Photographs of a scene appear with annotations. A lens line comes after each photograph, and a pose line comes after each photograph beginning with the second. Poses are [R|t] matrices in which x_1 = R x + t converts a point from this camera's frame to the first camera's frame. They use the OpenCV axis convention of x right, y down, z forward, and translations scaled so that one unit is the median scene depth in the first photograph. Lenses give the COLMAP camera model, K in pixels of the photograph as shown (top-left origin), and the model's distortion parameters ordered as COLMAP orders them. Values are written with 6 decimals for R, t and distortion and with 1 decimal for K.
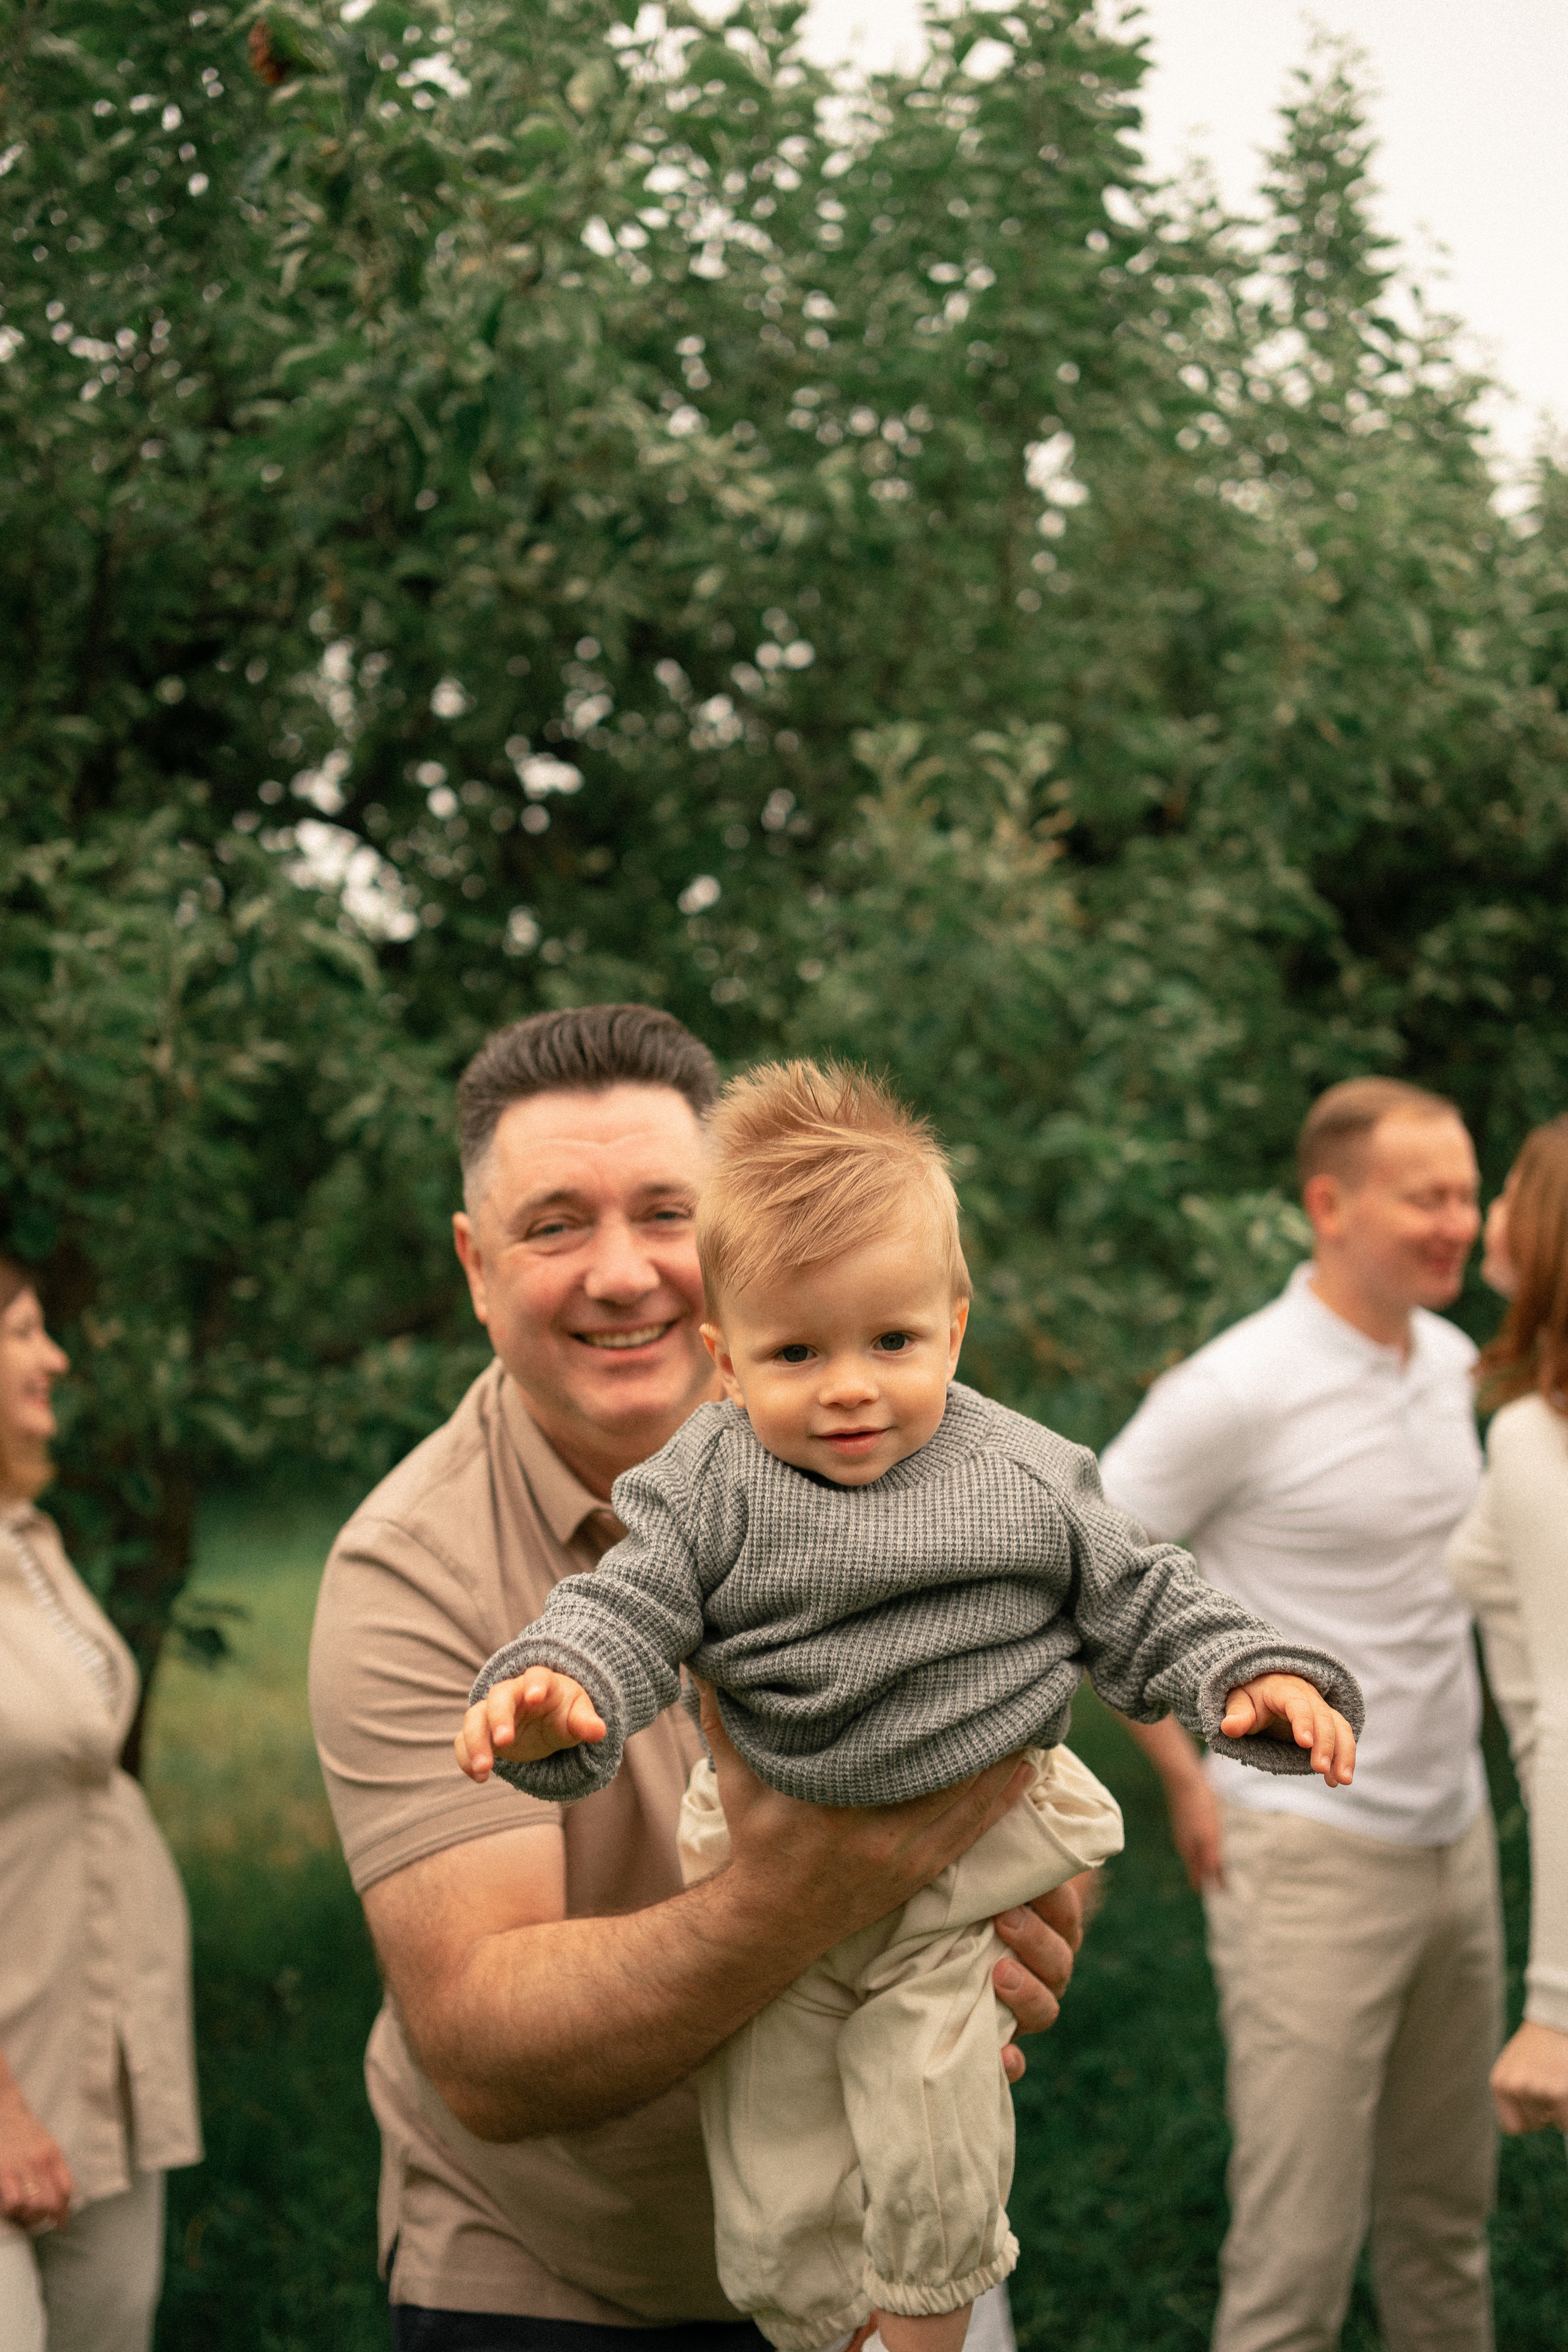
lens RADIAL K [[2332.8, 0, 744.8], [0, 2332.8, 1099.4], [0, 0, 1]] dist [0.105536, -0.005727]
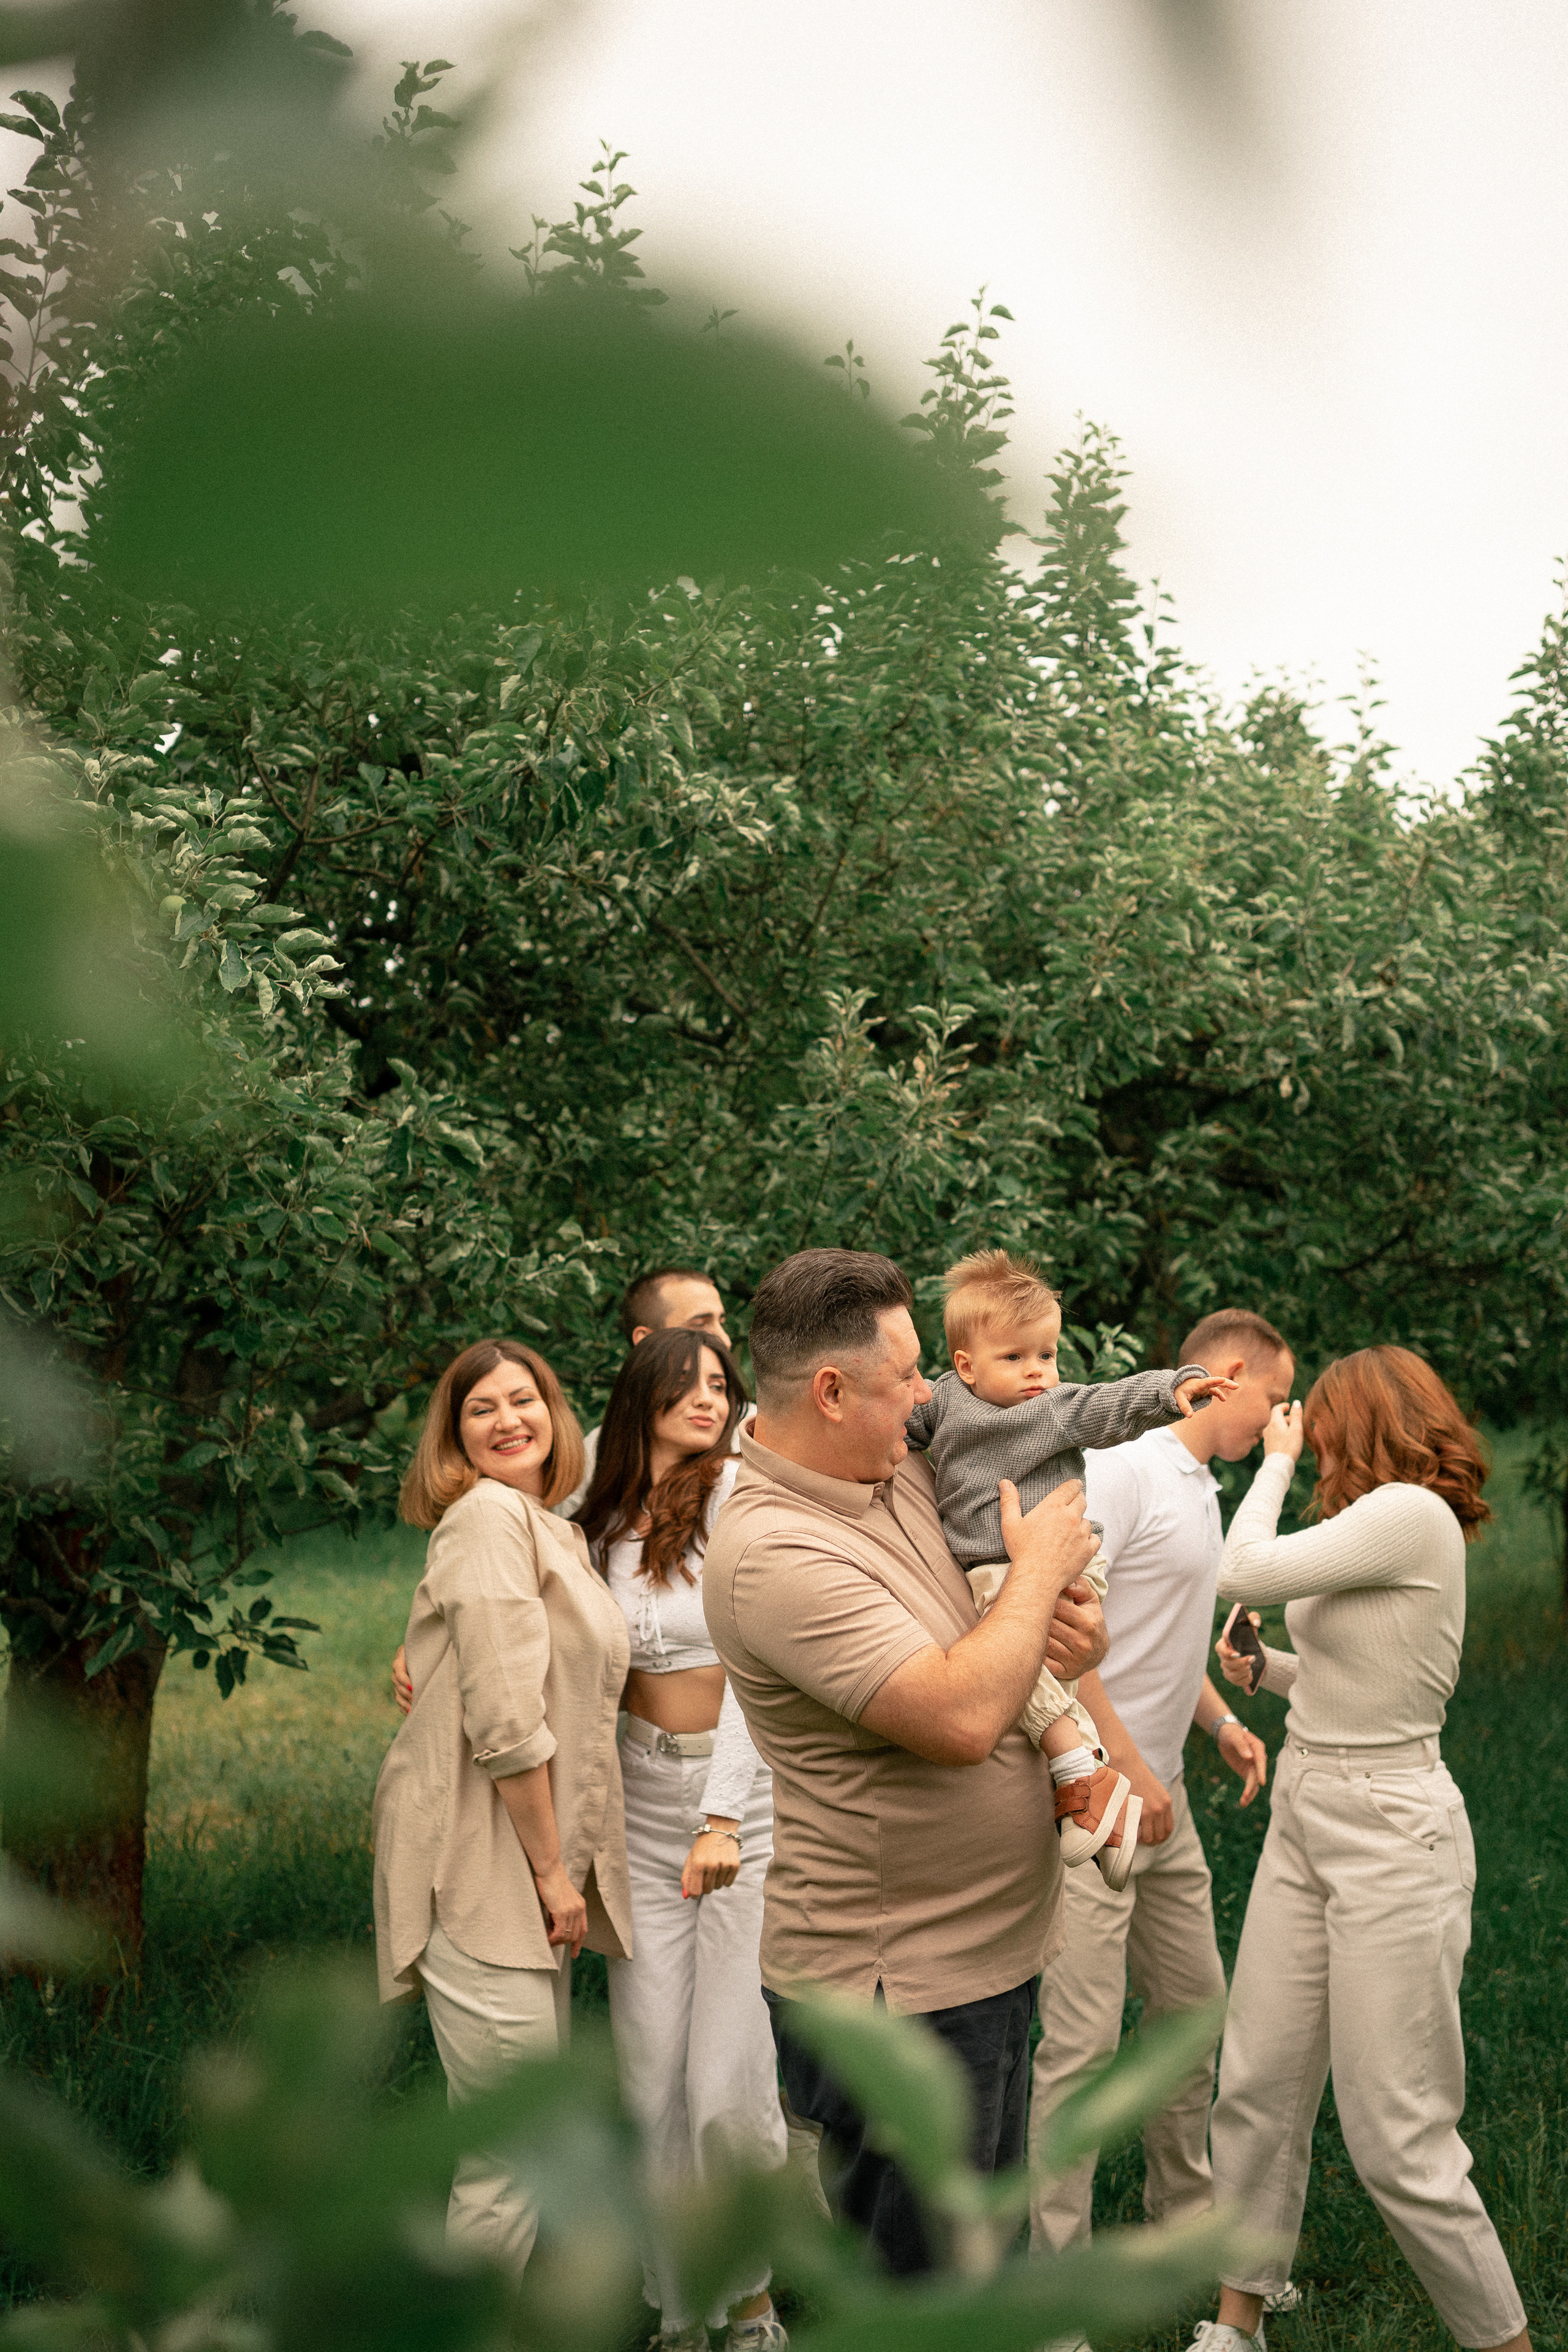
lens RADIAL K [[2324.7, 0, 784.0], [0, 2324.7, 1176.0], [0, 0, 1]] dist [0.113528, 0.000063]
pose [[0.982136, 0.041978, 0.183430, -0.192579], [-0.041770, 0.999115, -0.004998, -0.036781], [-0.183477, -0.002753, 0.983020, -0.316301]]
